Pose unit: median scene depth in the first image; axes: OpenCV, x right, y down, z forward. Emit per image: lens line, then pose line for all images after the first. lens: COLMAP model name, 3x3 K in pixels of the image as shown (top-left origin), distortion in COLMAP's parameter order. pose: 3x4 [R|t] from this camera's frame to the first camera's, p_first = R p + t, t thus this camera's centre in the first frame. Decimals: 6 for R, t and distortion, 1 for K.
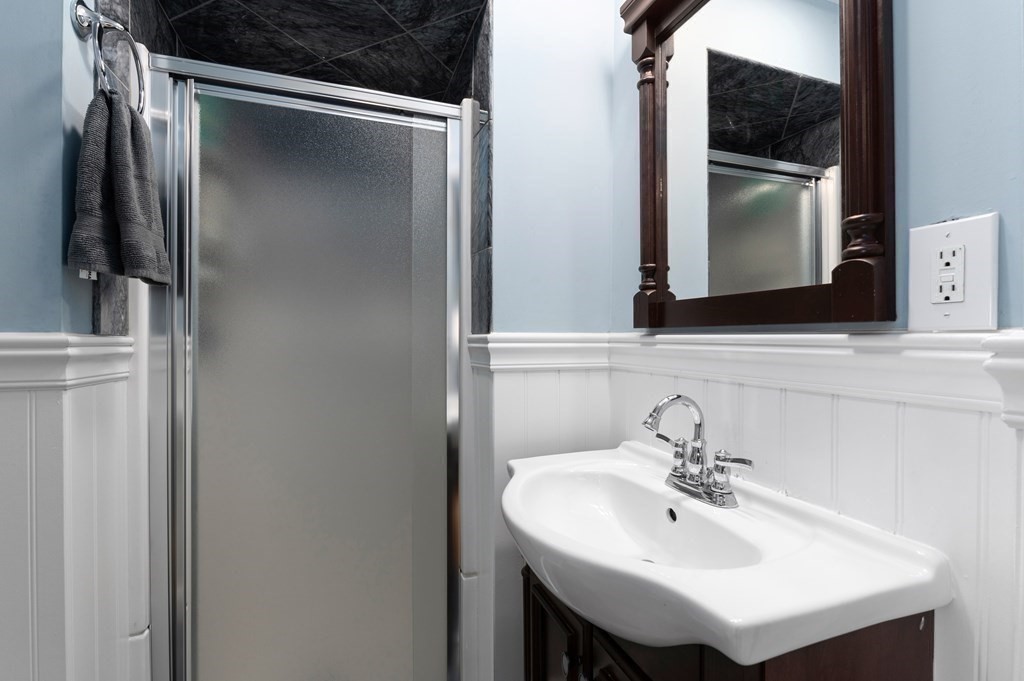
lens RADIAL K [[474.1, 0, 509.3], [0, 474.1, 335.4], [0, 0, 1]] dist [0.002354, 0.000130]
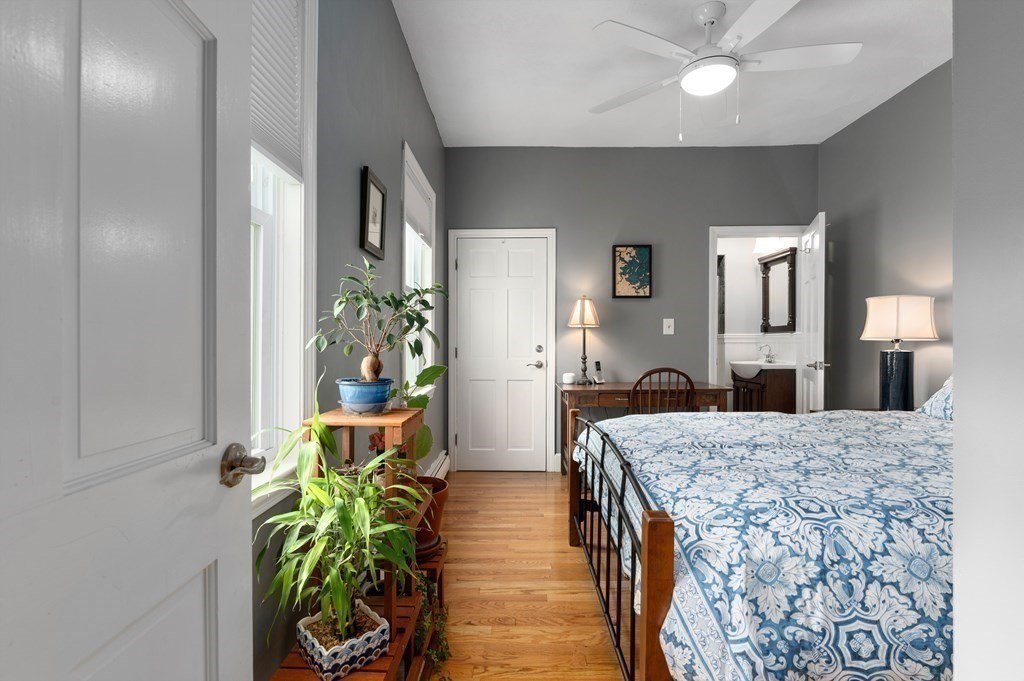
lens RADIAL K [[474.1, 0, 509.3], [0, 474.1, 335.4], [0, 0, 1]] dist [0.002354, 0.000130]
pose [[0.930148, -0.003379, -0.367169, -0.283198], [-0.004549, 0.999775, -0.020725, 0.109542], [0.367156, 0.020948, 0.929924, -3.863870]]
